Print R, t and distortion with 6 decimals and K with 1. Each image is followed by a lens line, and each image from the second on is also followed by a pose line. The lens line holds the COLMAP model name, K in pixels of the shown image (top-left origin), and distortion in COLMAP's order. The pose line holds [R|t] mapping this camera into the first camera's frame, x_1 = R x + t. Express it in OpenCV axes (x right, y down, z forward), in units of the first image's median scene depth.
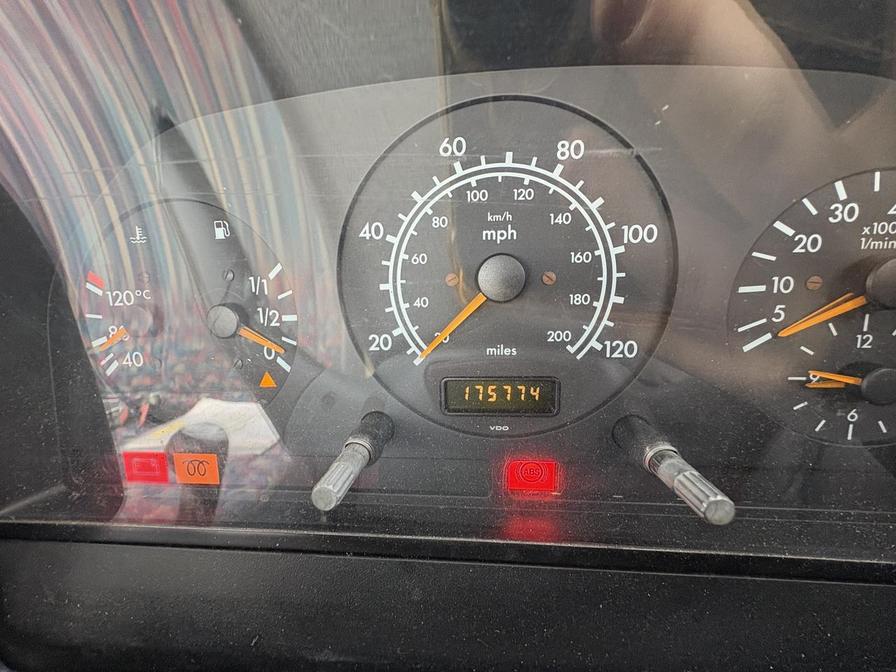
lens RADIAL K [[354.8, 0, 446.9], [0, 354.8, 338.1], [0, 0, 1]] dist [0.000610, -0.000124]
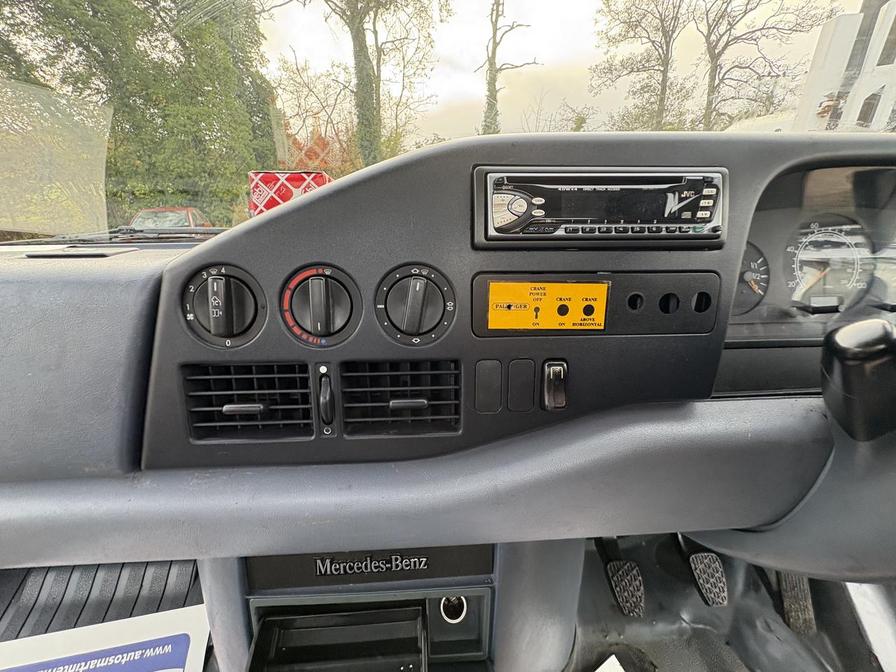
lens RADIAL K [[354.8, 0, 449.3], [0, 354.8, 337.9], [0, 0, 1]] dist [0.000610, -0.000124]
pose [[0.986598, -0.006373, 0.163046, -3.931681], [0.023183, 0.994575, -0.101405, 0.778726], [-0.161515, 0.103826, 0.981393, -1.620900]]
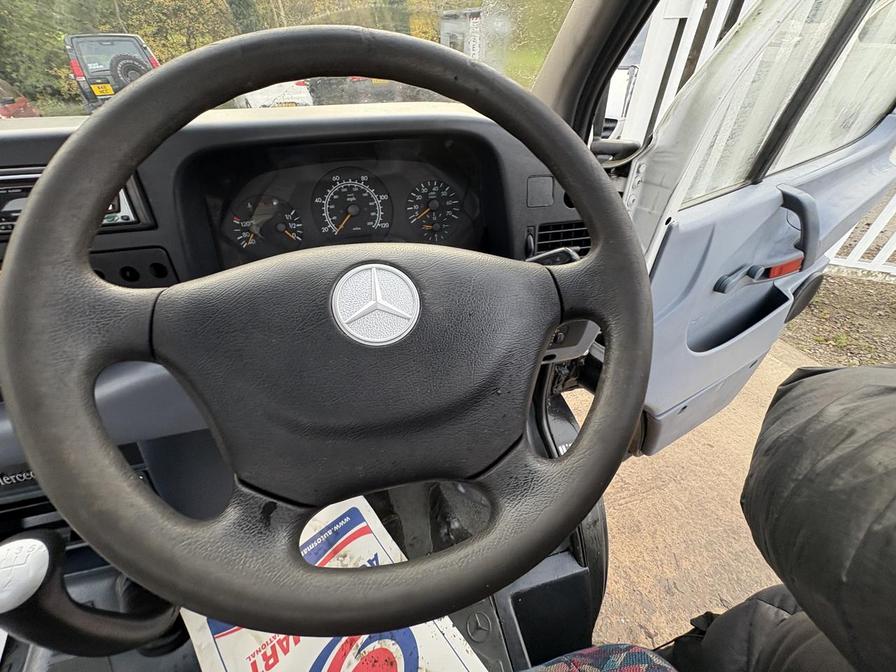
lens RADIAL K [[354.8, 0, 445.2], [0, 354.8, 335.8], [0, 0, 1]] dist [0.000610, -0.000124]
pose [[0.940832, -0.178953, 0.287768, -0.299703], [0.118896, 0.969528, 0.214194, 0.502269], [-0.317330, -0.167307, 0.933440, -3.515080]]
